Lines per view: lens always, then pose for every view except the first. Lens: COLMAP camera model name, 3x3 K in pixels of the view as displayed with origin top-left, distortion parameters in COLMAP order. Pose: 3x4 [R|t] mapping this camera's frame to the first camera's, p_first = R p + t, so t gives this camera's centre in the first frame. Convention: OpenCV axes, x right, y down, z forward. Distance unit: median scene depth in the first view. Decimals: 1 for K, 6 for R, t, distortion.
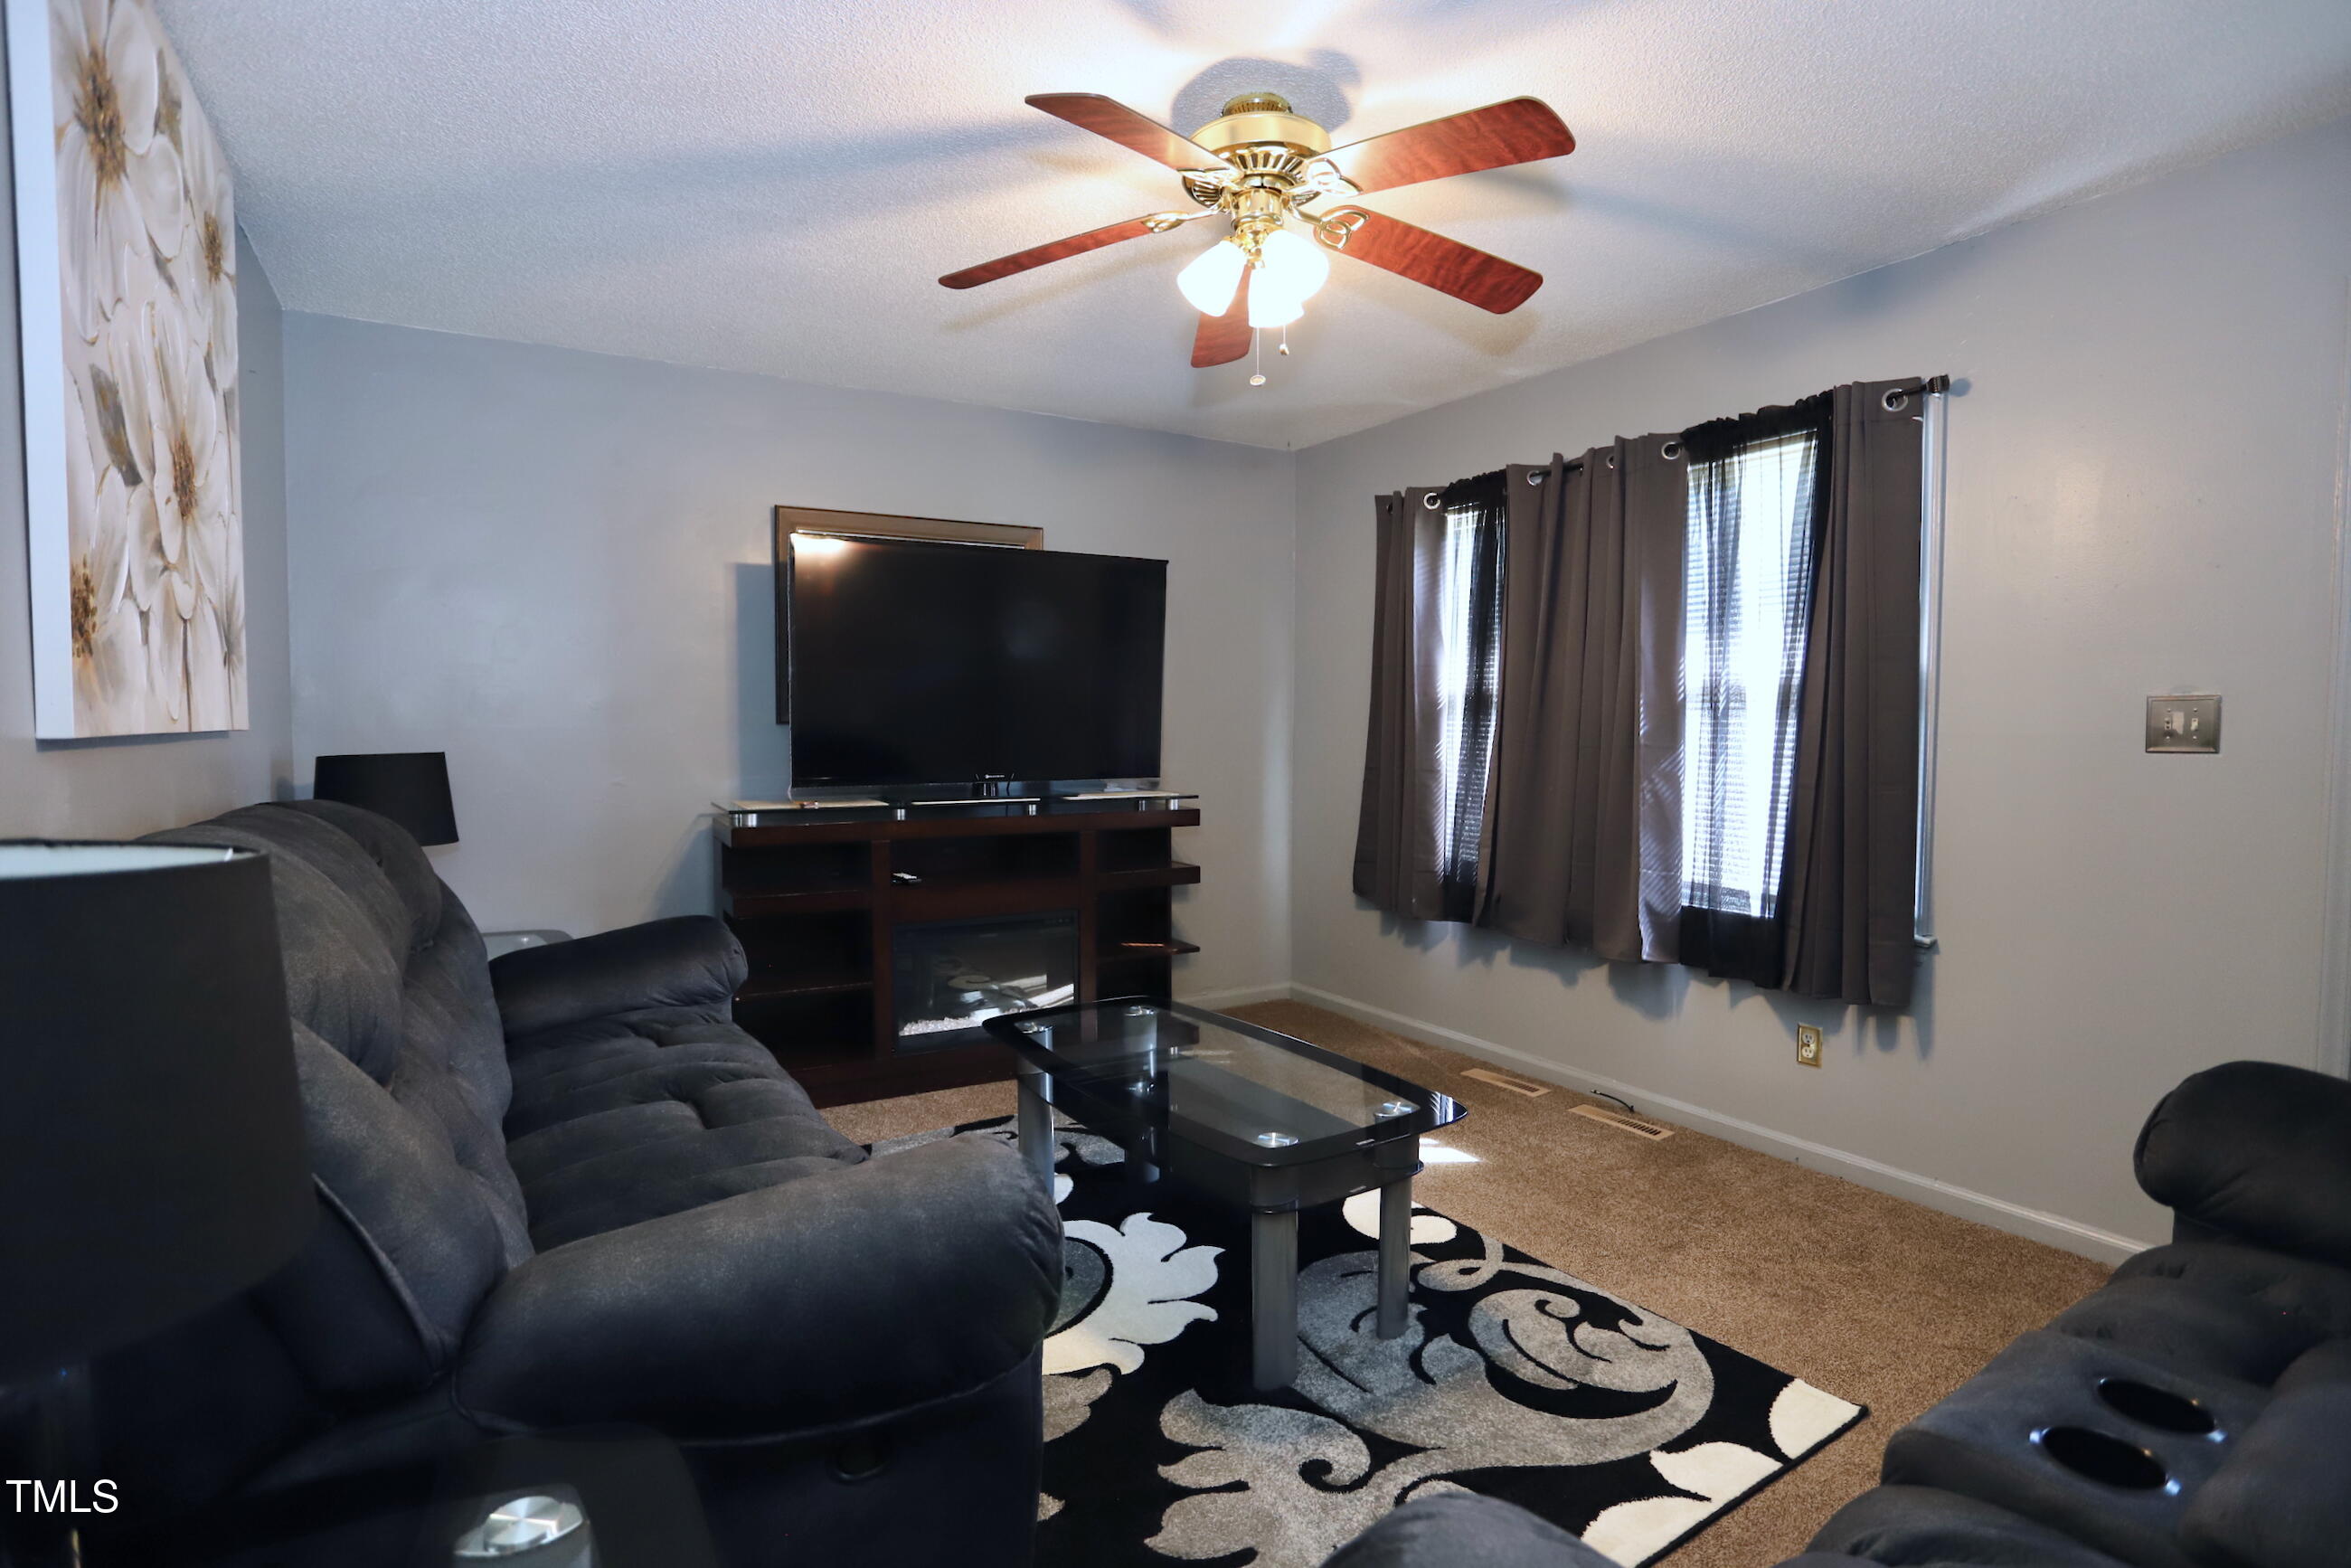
lens RADIAL K [[1162.2, 0, 1175.5], [0, 1162.2, 784.0], [0, 0, 1]] dist [-0.076438, 0.039013]
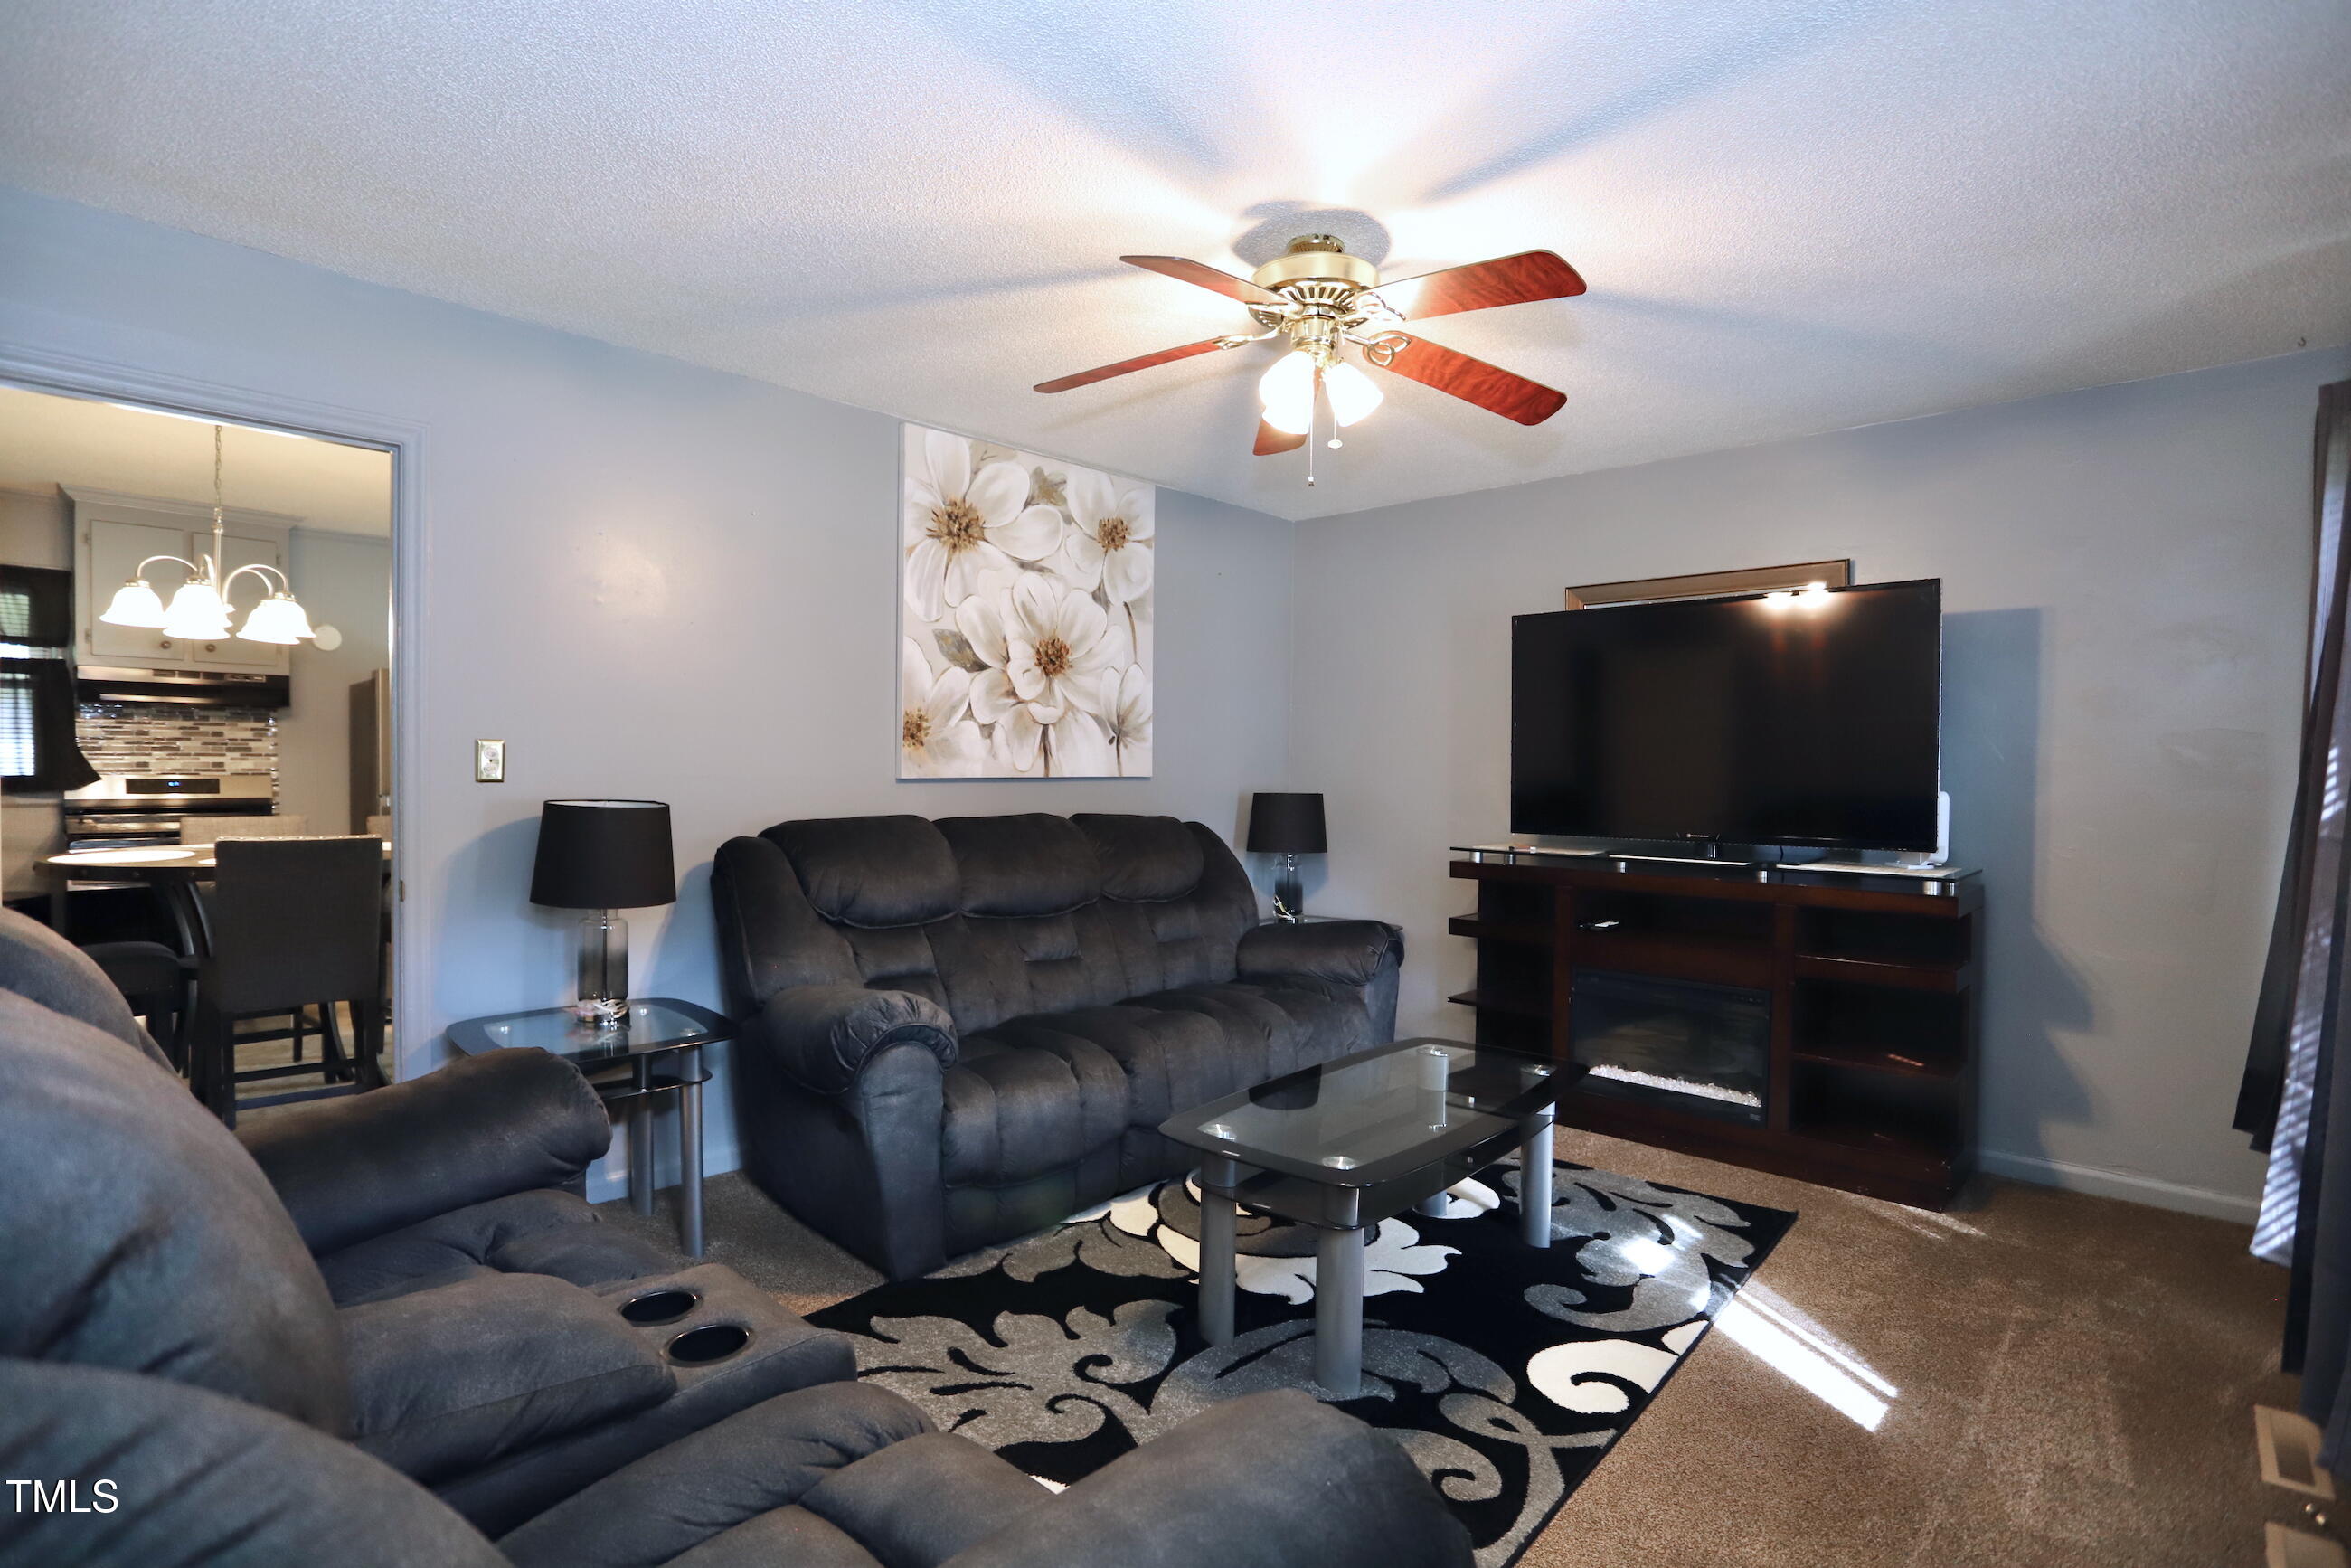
lens RADIAL K [[1150.5, 0, 1177.4], [0, 1150.5, 780.7], [0, 0, 1]] dist [-0.073182, 0.032777]
pose [[0.259664, 0.011605, -0.965629, 0.880495], [-0.058437, 0.998284, -0.003717, -0.032361], [0.963929, 0.057393, 0.259897, 0.458846]]
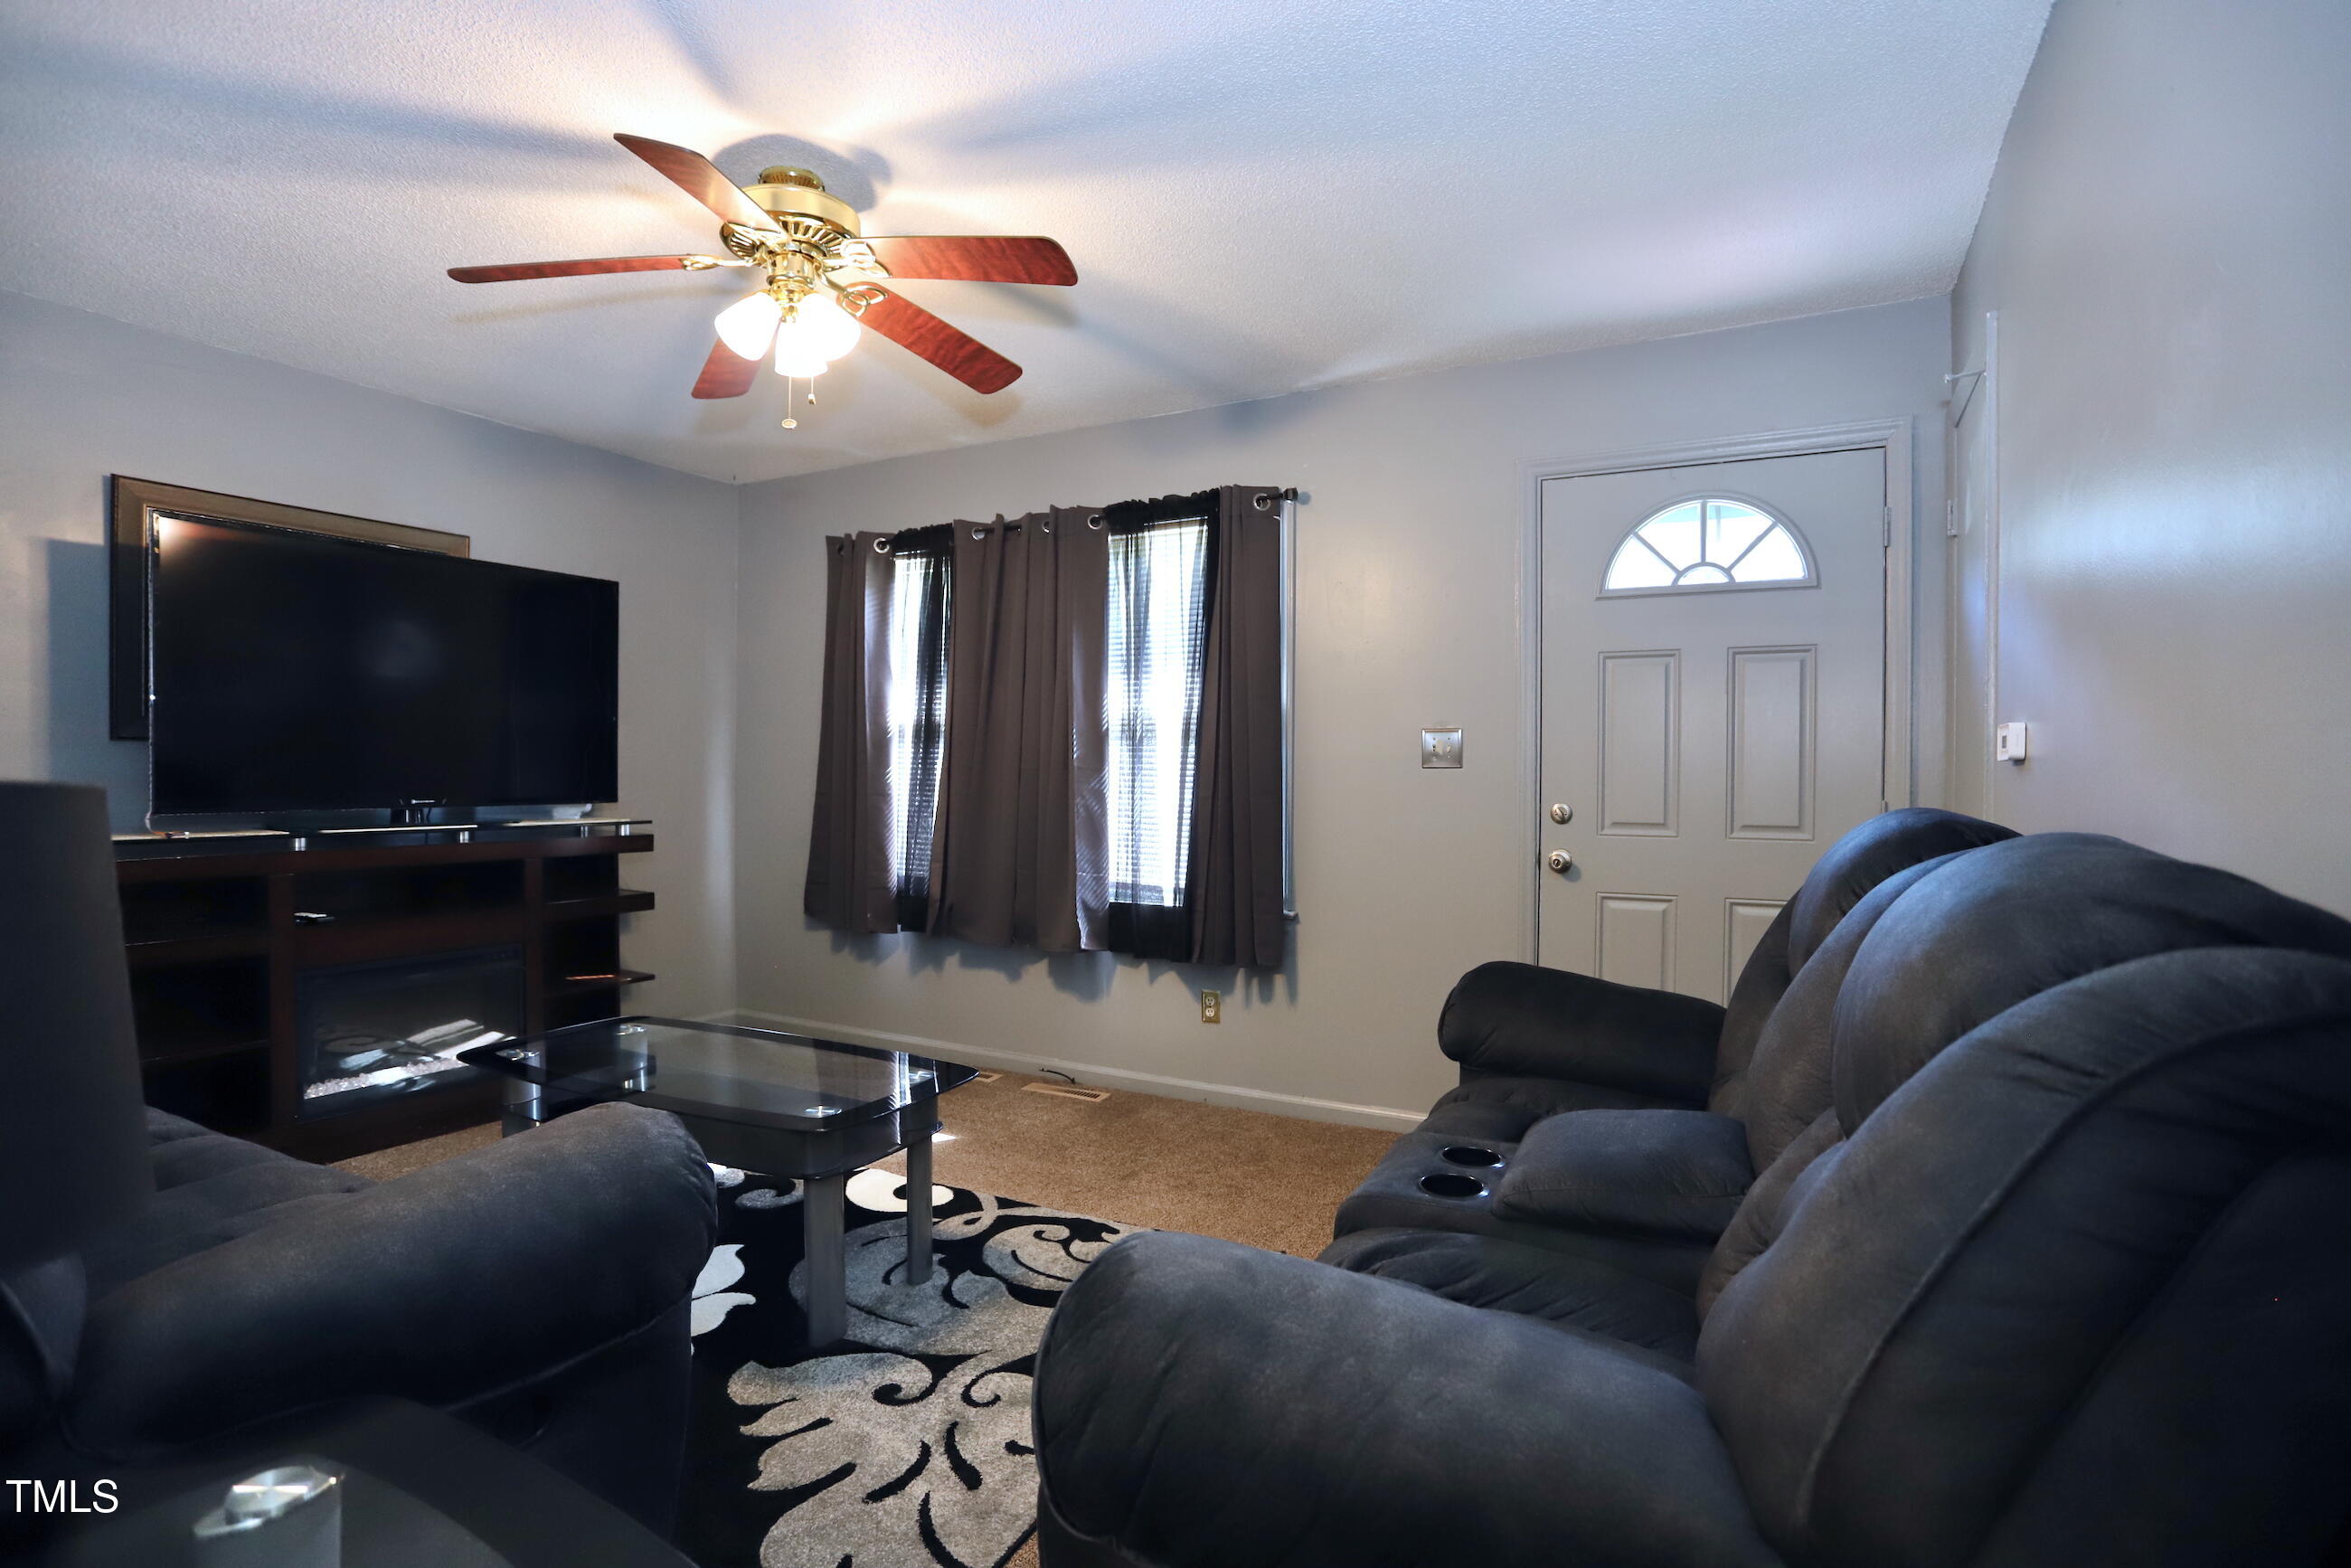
lens RADIAL K [[1150.5, 0, 1177.4], [0, 1150.5, 780.7], [0, 0, 1]] dist [-0.073182, 0.032777]
pose [[0.861380, -0.000559, 0.507961, -0.124835], [0.021180, 0.999169, -0.034817, 0.028012], [-0.507519, 0.040750, 0.860676, -0.083363]]
